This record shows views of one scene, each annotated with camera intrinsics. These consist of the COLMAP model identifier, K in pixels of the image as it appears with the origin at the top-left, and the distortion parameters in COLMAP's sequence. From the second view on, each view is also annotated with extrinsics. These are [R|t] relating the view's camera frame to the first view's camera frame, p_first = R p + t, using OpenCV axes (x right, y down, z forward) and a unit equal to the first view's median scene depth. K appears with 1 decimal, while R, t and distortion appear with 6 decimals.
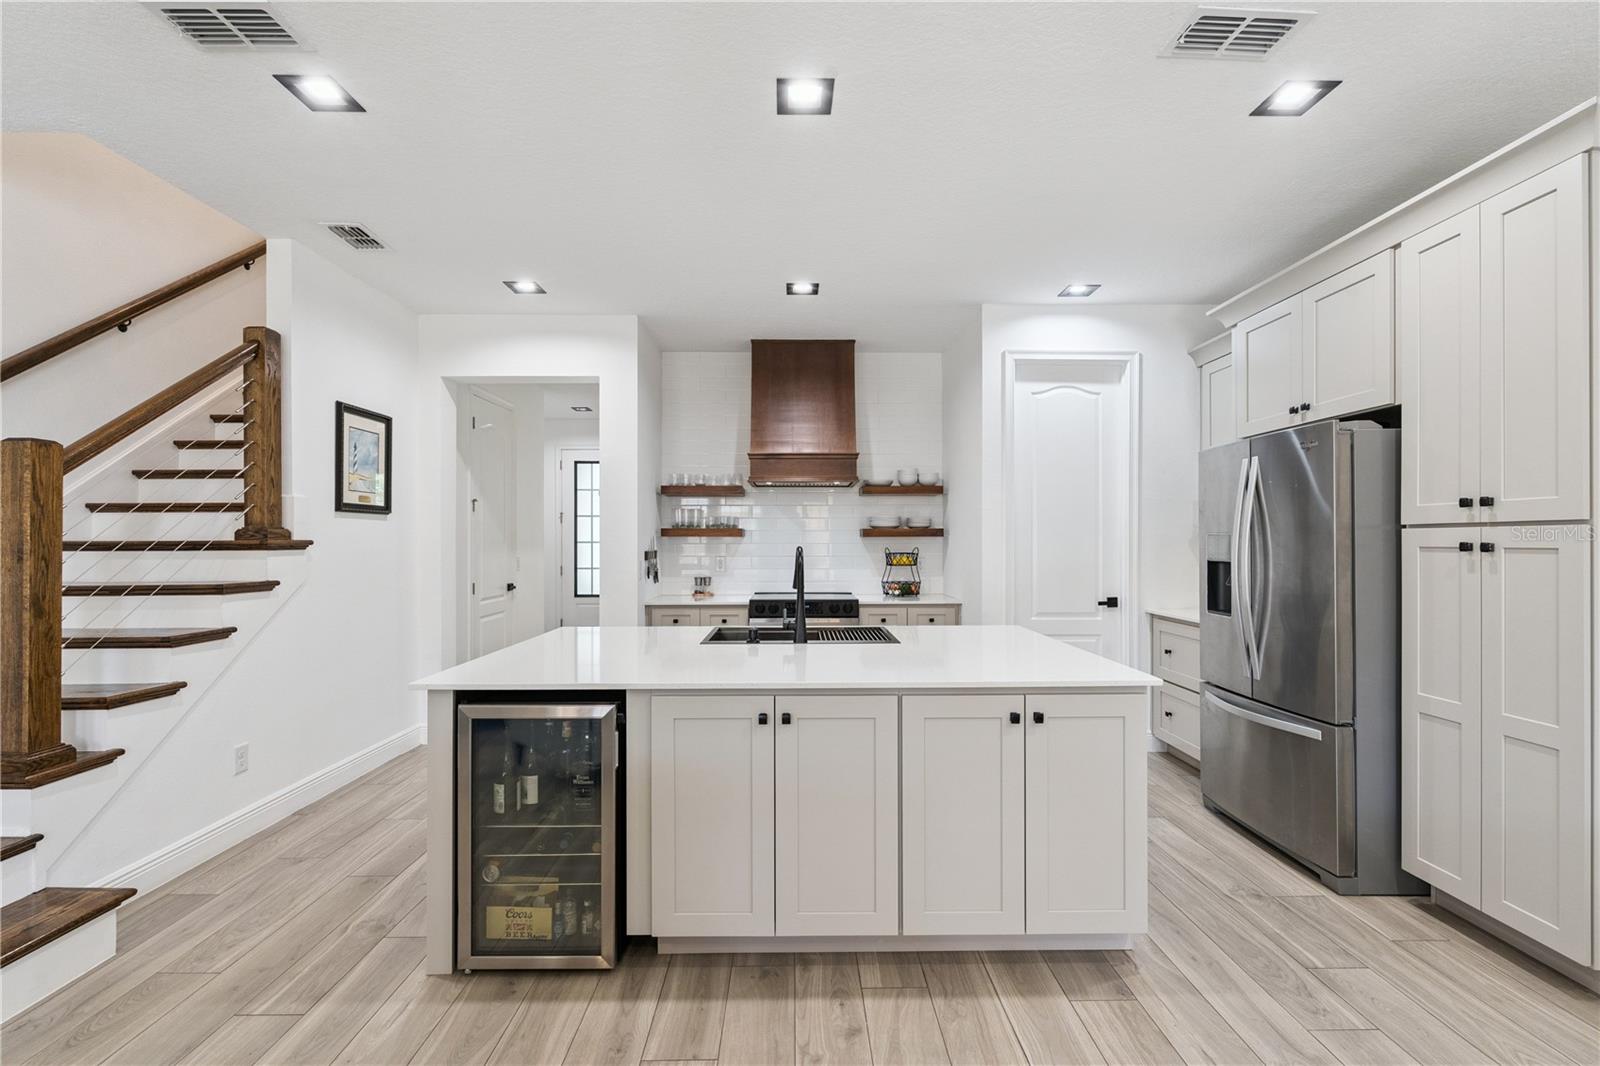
lens RADIAL K [[713.0, 0, 802.7], [0, 713.0, 536.9], [0, 0, 1]] dist [-0.001580, -0.000110]
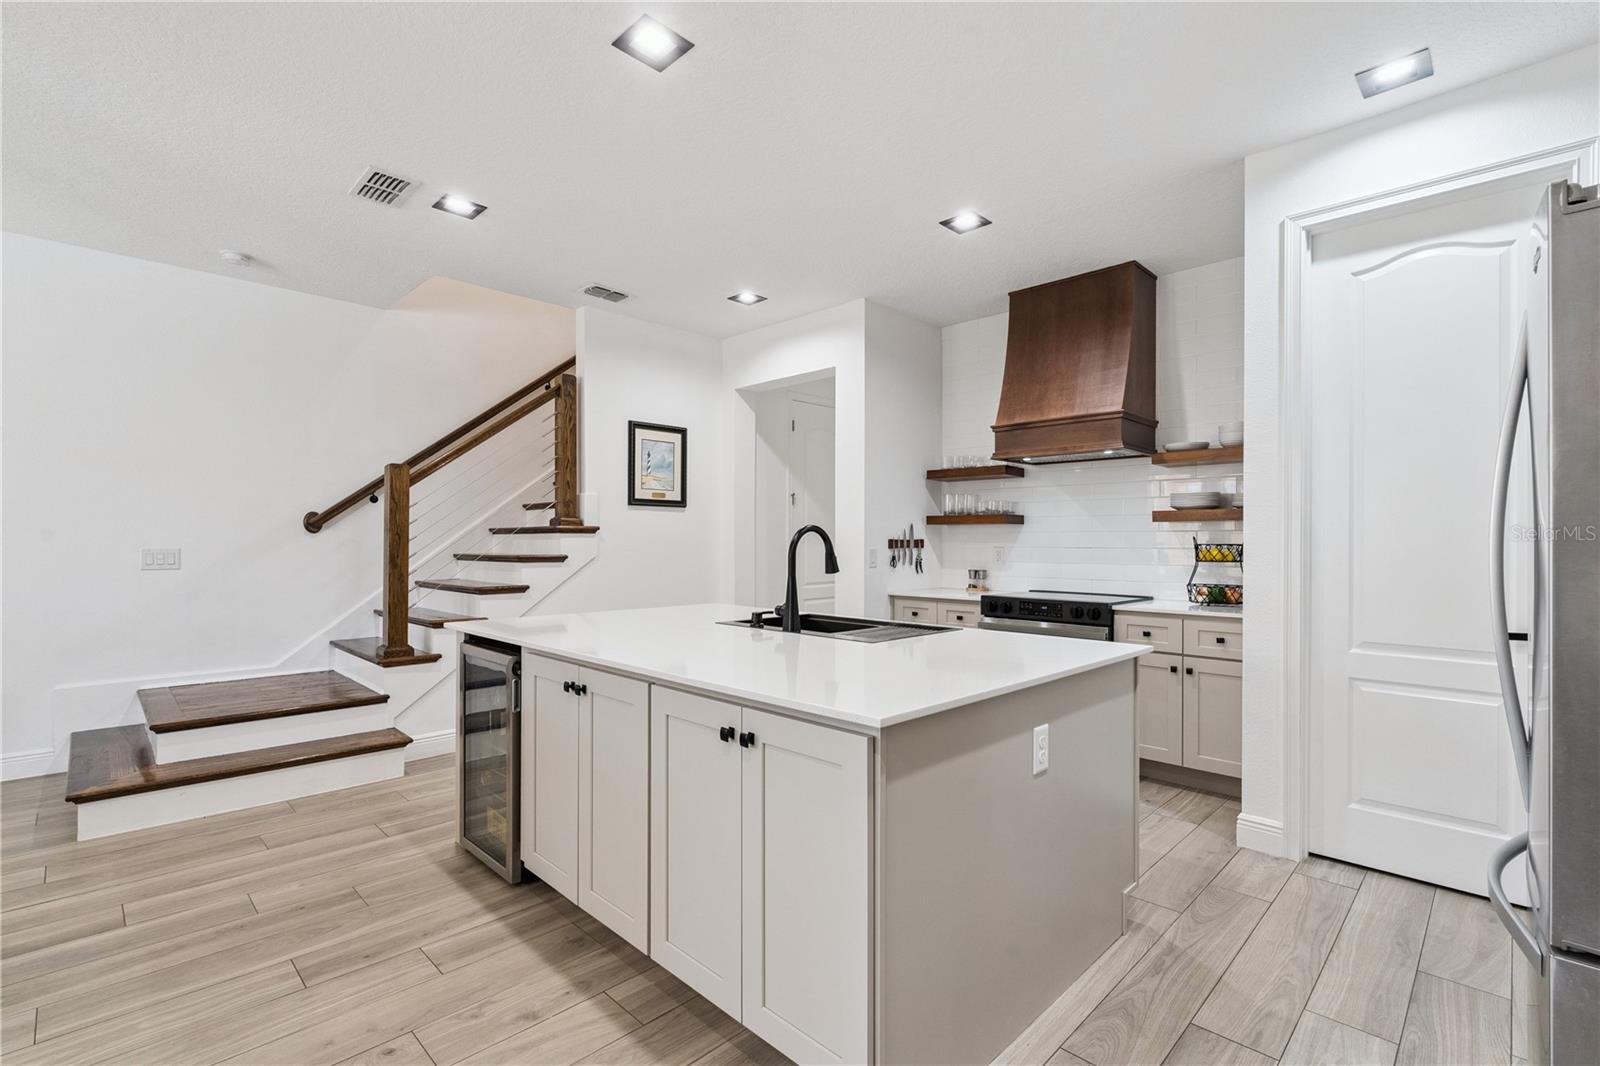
lens RADIAL K [[729.9, 0, 804.0], [0, 729.9, 538.6], [0, 0, 1]] dist [-0.002970, -0.000368]
pose [[0.701125, 0.001108, -0.713037, 0.566076], [-0.000955, 0.999999, 0.000615, 0.026483], [0.713038, 0.000250, 0.701126, 0.314078]]
